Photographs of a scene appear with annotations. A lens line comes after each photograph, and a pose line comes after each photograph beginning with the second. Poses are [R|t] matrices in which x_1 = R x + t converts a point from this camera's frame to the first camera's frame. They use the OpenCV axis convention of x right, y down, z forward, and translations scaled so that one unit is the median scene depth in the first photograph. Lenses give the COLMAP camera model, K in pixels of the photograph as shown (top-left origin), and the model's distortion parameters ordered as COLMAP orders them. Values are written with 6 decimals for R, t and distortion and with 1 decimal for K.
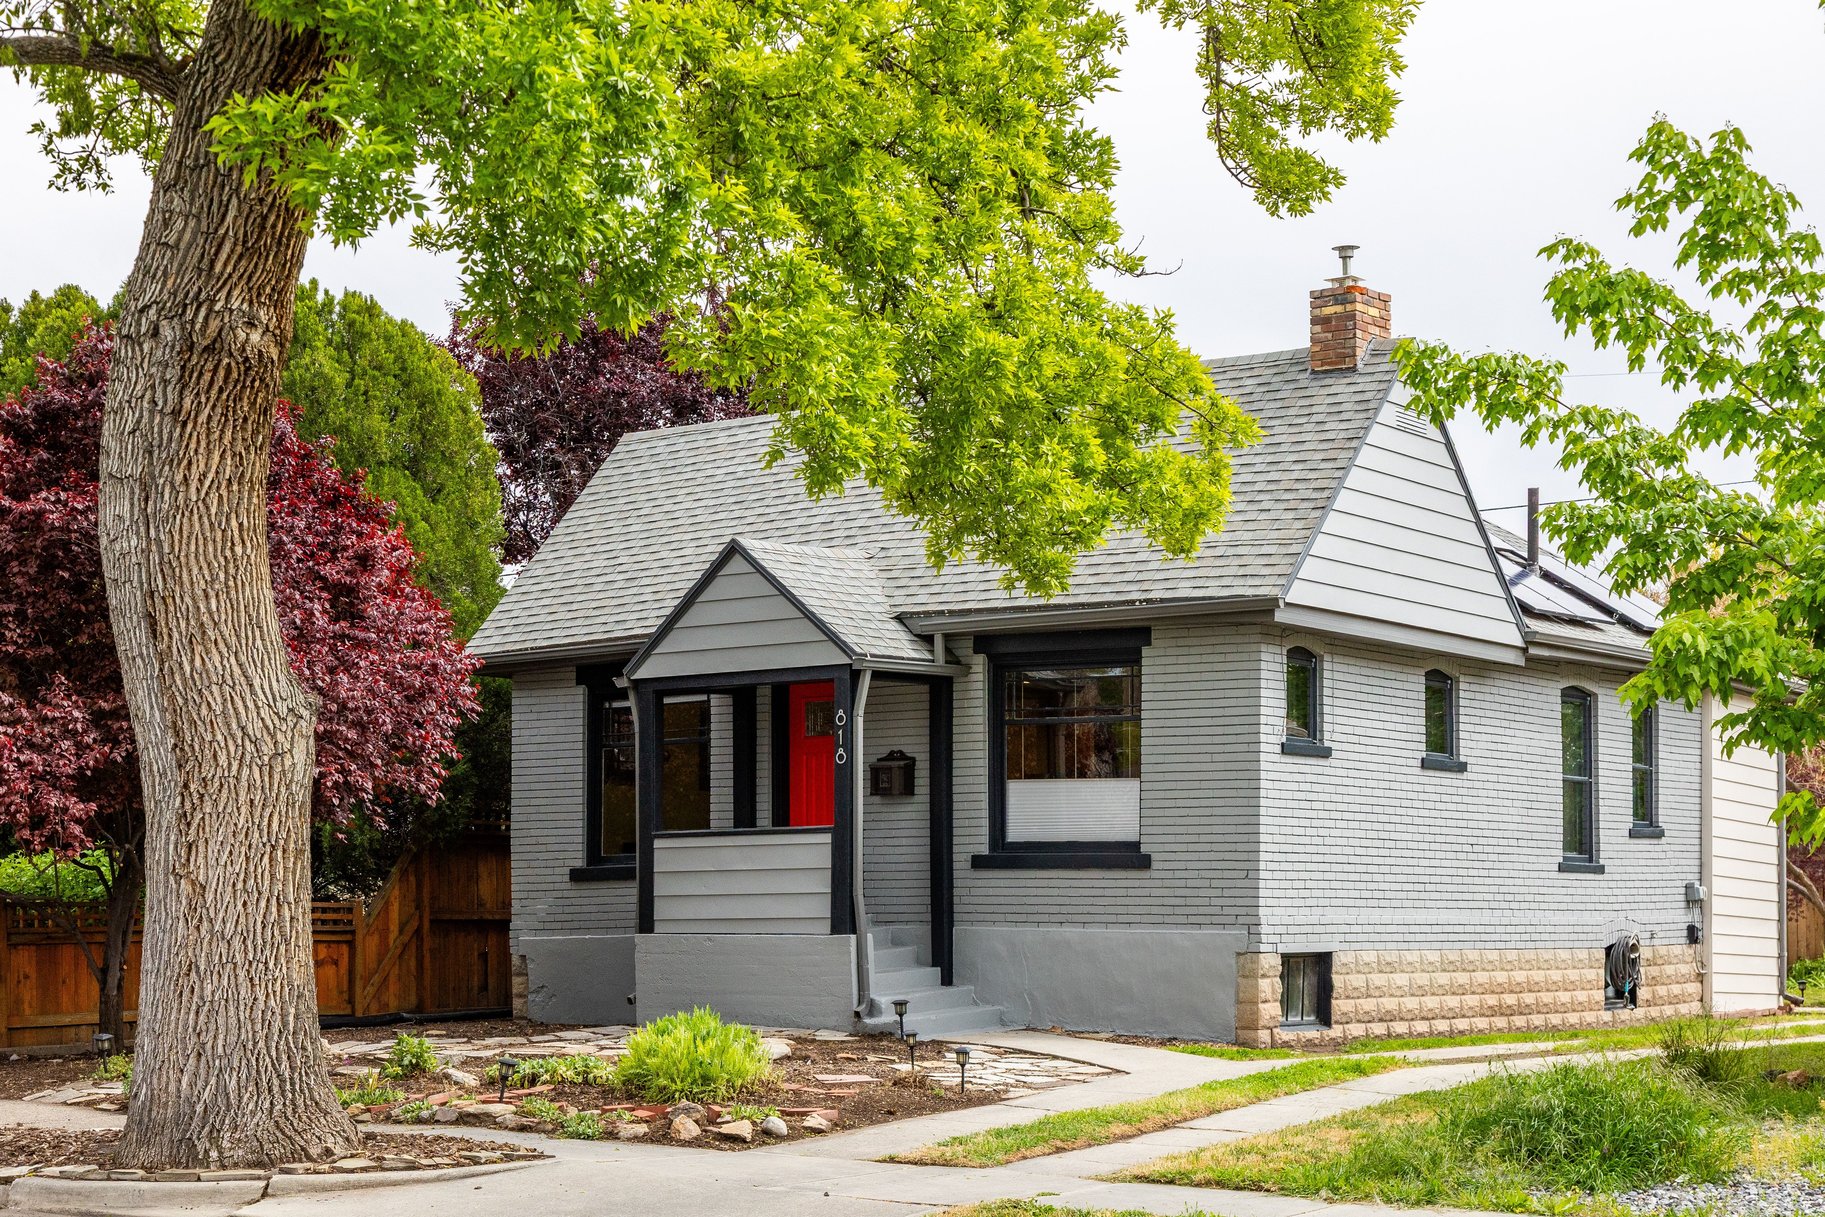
lens RADIAL K [[2860.1, 0, 911.6], [0, 2860.1, 796.8], [0, 0, 1]] dist [0.010011, -0.047124]
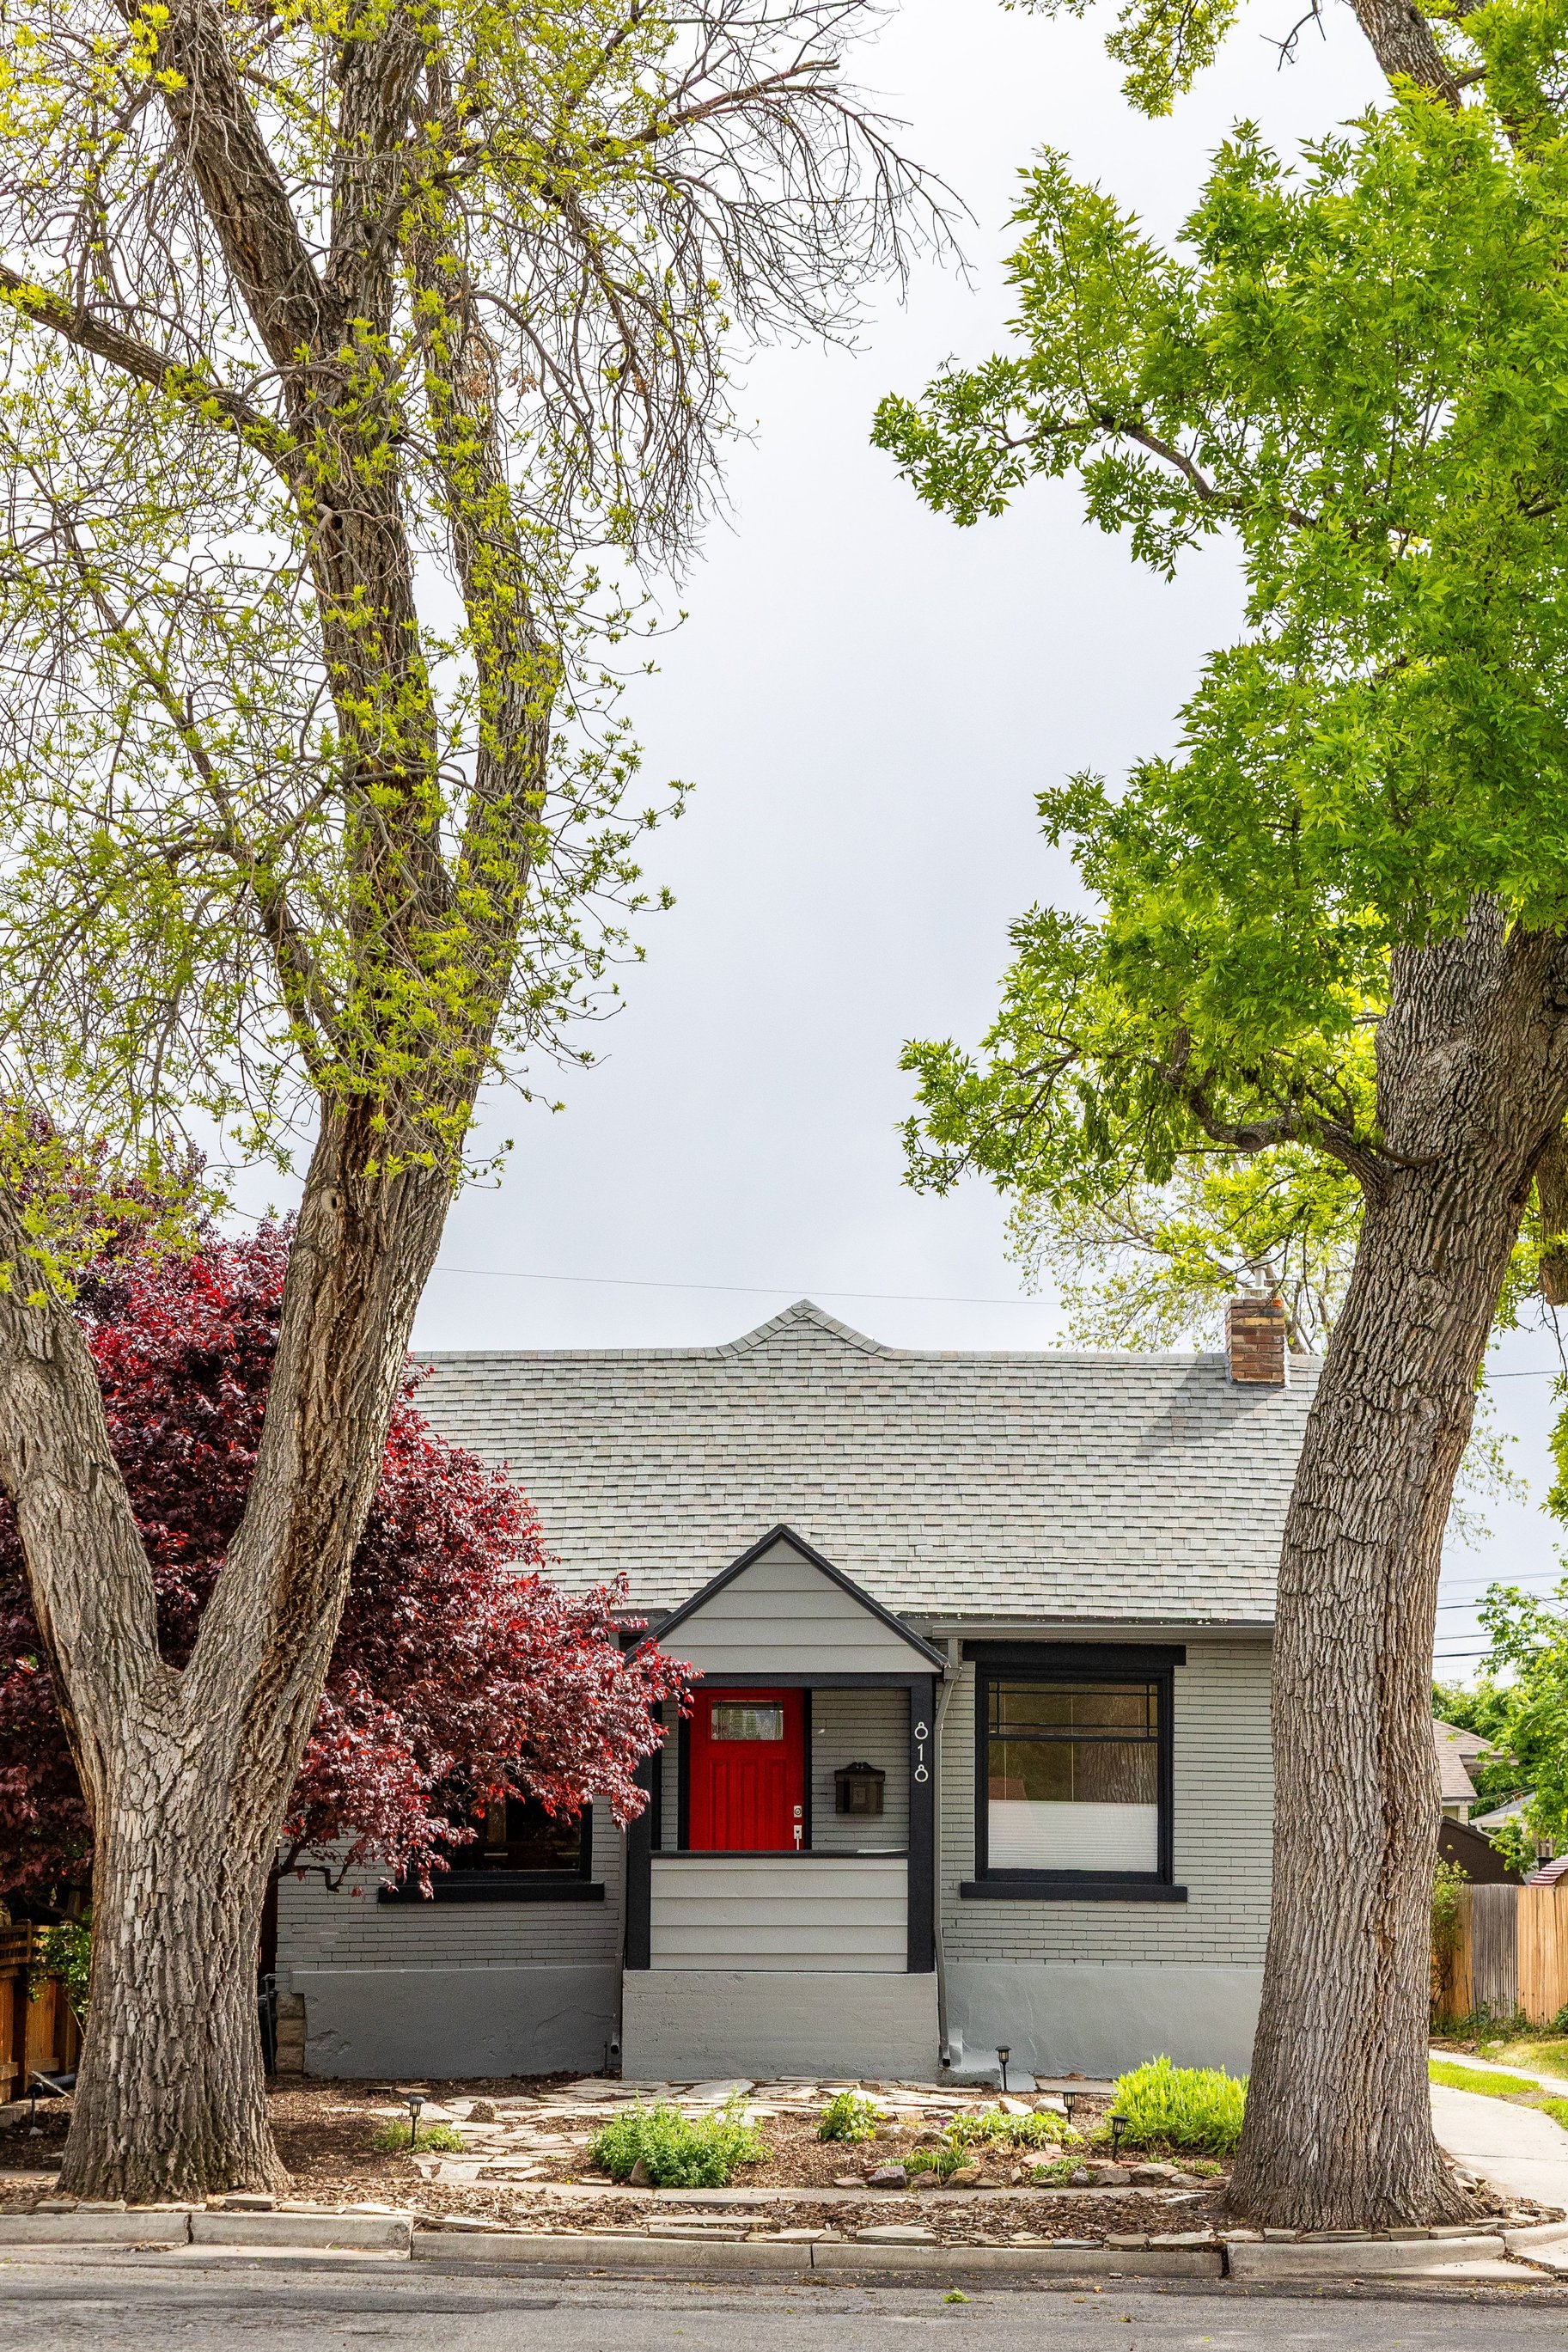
lens RADIAL K [[4082.7, 0, 792.8], [0, 4082.7, 1212.8], [0, 0, 1]] dist [0.282850, -0.717705]
pose [[0.806688, 0.105822, 0.581426, -0.822767], [-0.032712, 0.990325, -0.134859, -0.013107], [-0.590071, 0.089770, 0.802345, -0.055382]]
